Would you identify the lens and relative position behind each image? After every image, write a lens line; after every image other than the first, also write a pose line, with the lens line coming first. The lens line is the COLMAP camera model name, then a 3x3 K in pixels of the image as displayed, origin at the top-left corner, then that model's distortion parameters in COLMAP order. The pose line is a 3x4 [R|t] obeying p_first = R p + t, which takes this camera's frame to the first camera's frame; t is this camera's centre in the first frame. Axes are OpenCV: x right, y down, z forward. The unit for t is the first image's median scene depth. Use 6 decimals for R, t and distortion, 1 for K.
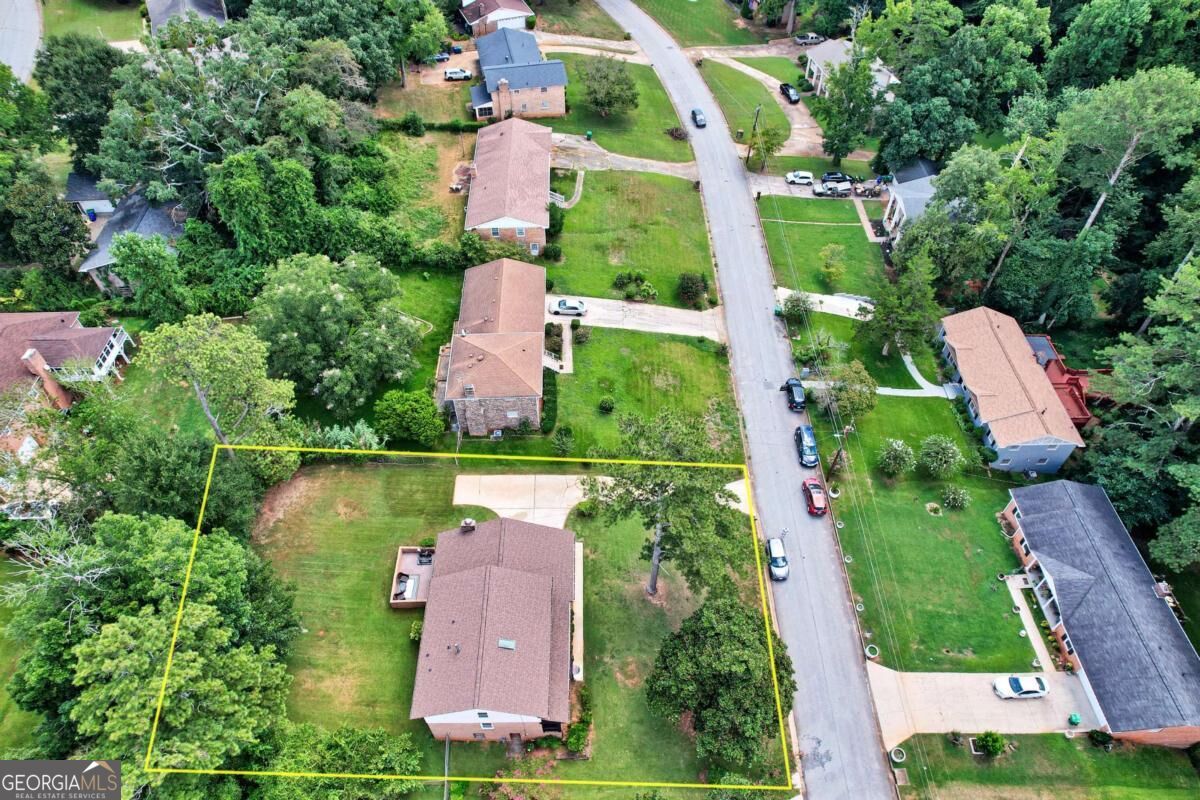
lens RADIAL K [[765.1, 0, 603.6], [0, 765.1, 404.8], [0, 0, 1]] dist [-0.076028, 0.069188]
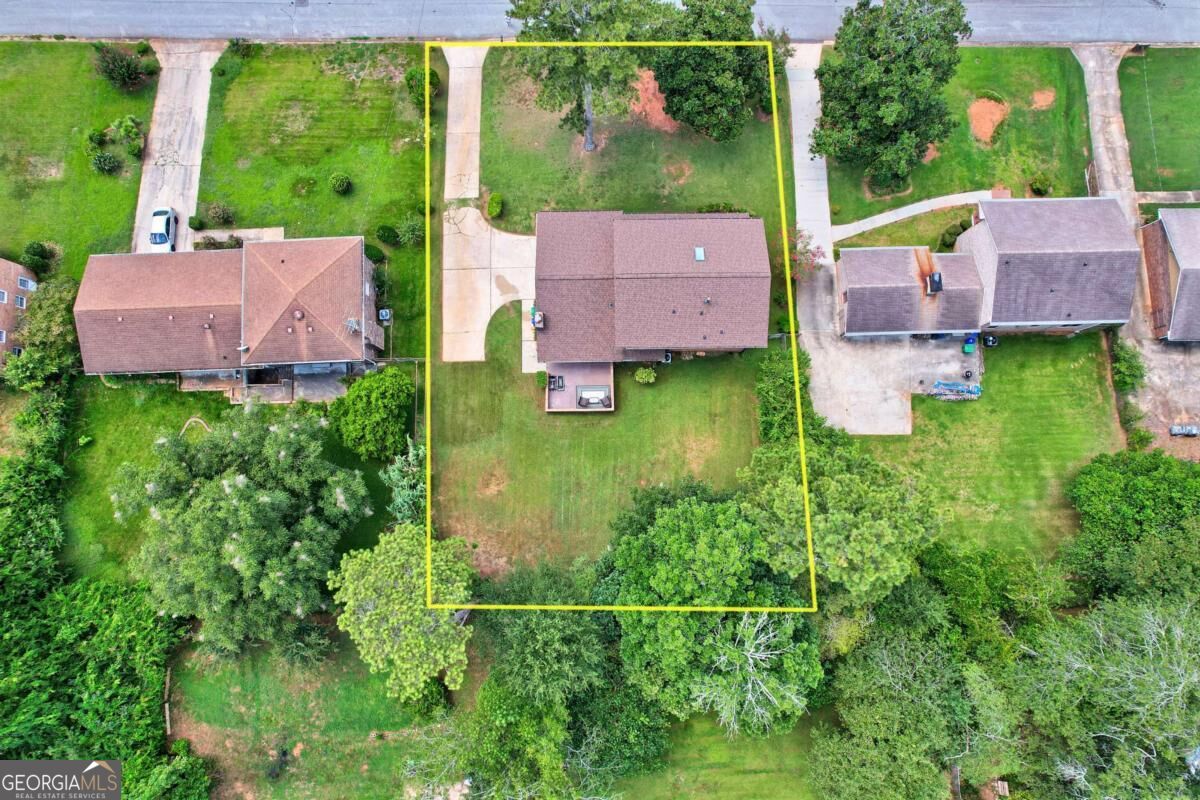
lens RADIAL K [[765.1, 0, 603.6], [0, 765.1, 404.8], [0, 0, 1]] dist [-0.076028, 0.069188]
pose [[0.004155, -0.995145, 0.098335, -0.306521], [0.749925, 0.068152, 0.658003, -0.302853], [-0.661510, 0.071010, 0.746567, 0.261392]]
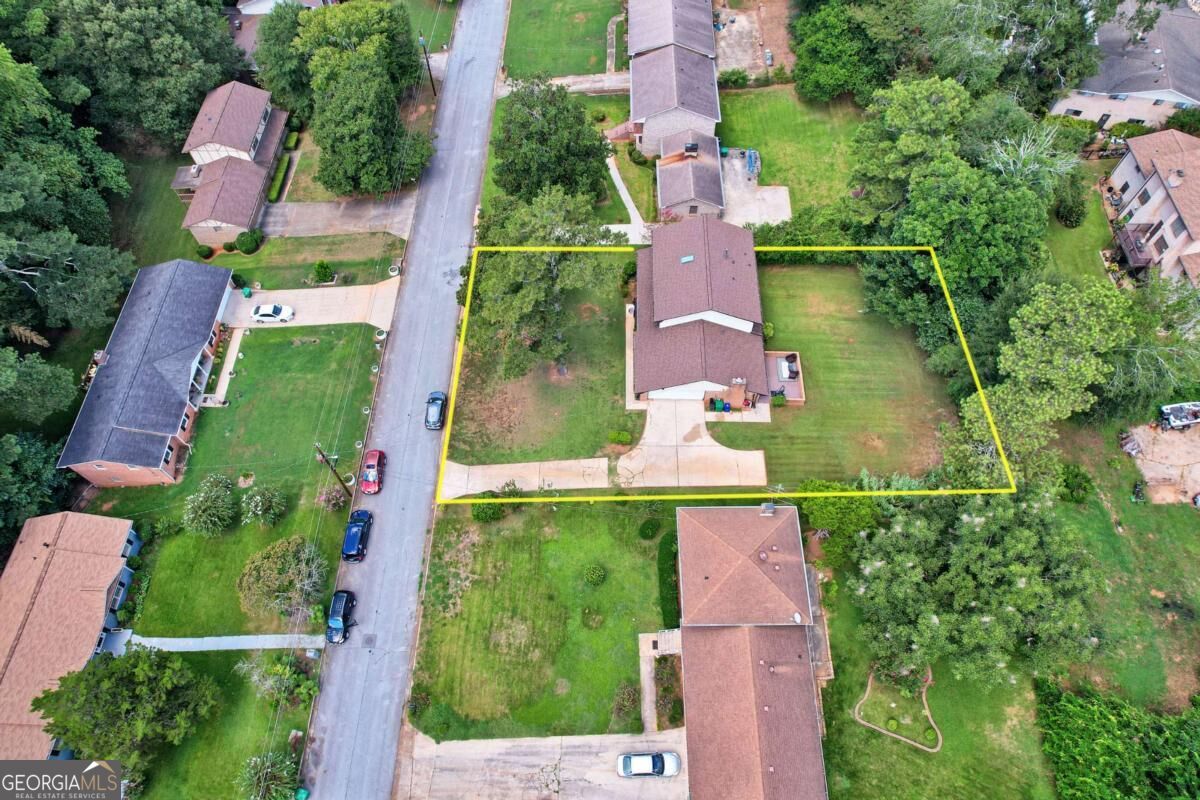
lens RADIAL K [[765.1, 0, 603.6], [0, 765.1, 404.8], [0, 0, 1]] dist [-0.076028, 0.069188]
pose [[-0.999383, -0.031972, 0.014556, -0.011248], [0.023938, -0.316555, 0.948272, -0.697346], [-0.025711, 0.948035, 0.317125, 0.606626]]
